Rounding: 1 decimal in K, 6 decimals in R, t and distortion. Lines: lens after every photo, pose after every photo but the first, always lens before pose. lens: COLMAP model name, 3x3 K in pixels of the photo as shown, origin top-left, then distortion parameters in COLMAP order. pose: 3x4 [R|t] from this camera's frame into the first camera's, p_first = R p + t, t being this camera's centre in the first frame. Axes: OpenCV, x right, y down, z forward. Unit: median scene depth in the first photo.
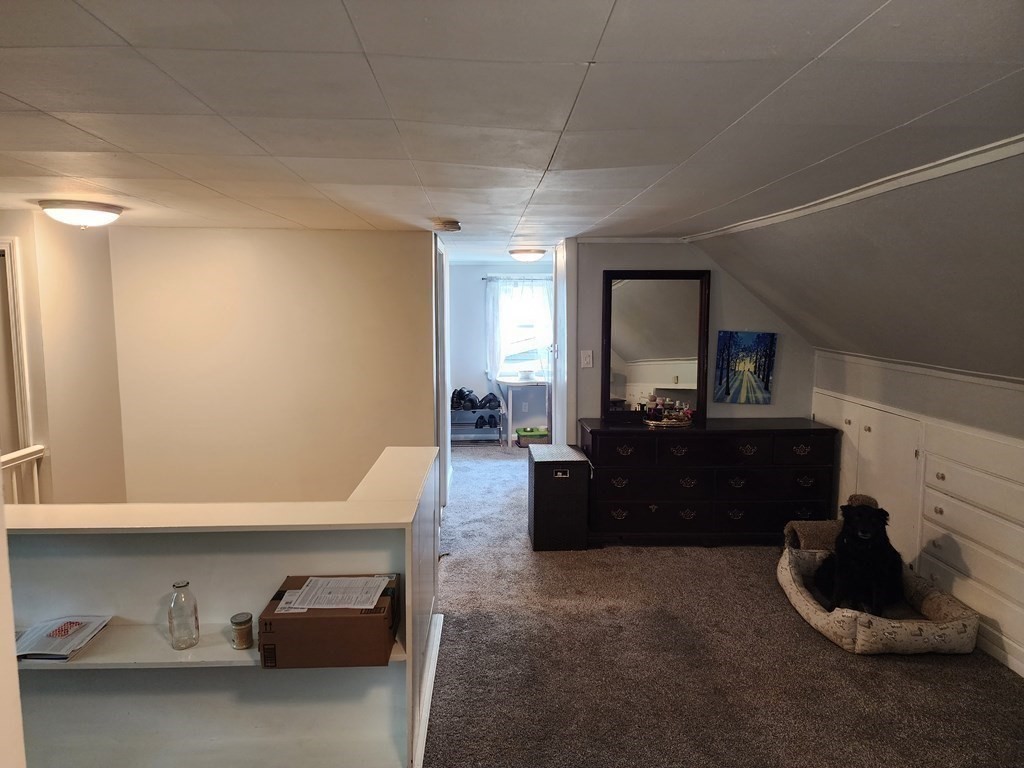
lens RADIAL K [[689.6, 0, 508.4], [0, 689.6, 383.5], [0, 0, 1]] dist [0.054091, -0.045767]
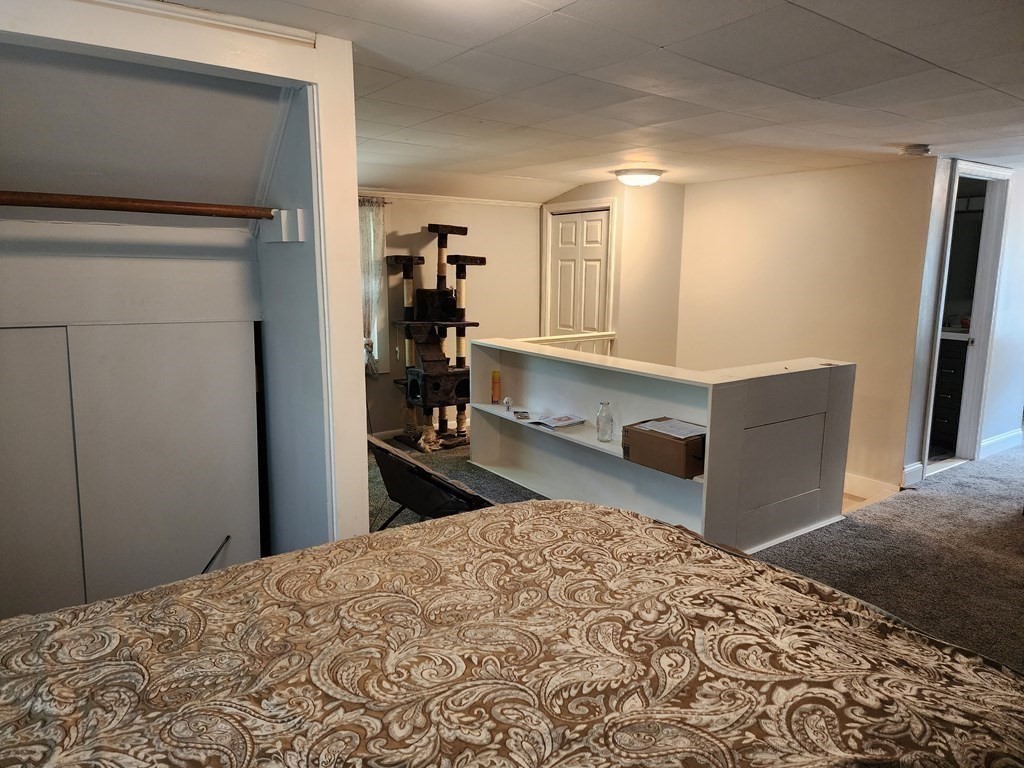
lens RADIAL K [[689.6, 0, 518.8], [0, 689.6, 379.7], [0, 0, 1]] dist [0.054091, -0.045767]
pose [[0.575786, 0.145864, -0.804484, 0.468743], [-0.104120, 0.989027, 0.104803, 0.055130], [0.810944, 0.023418, 0.584655, -0.075214]]
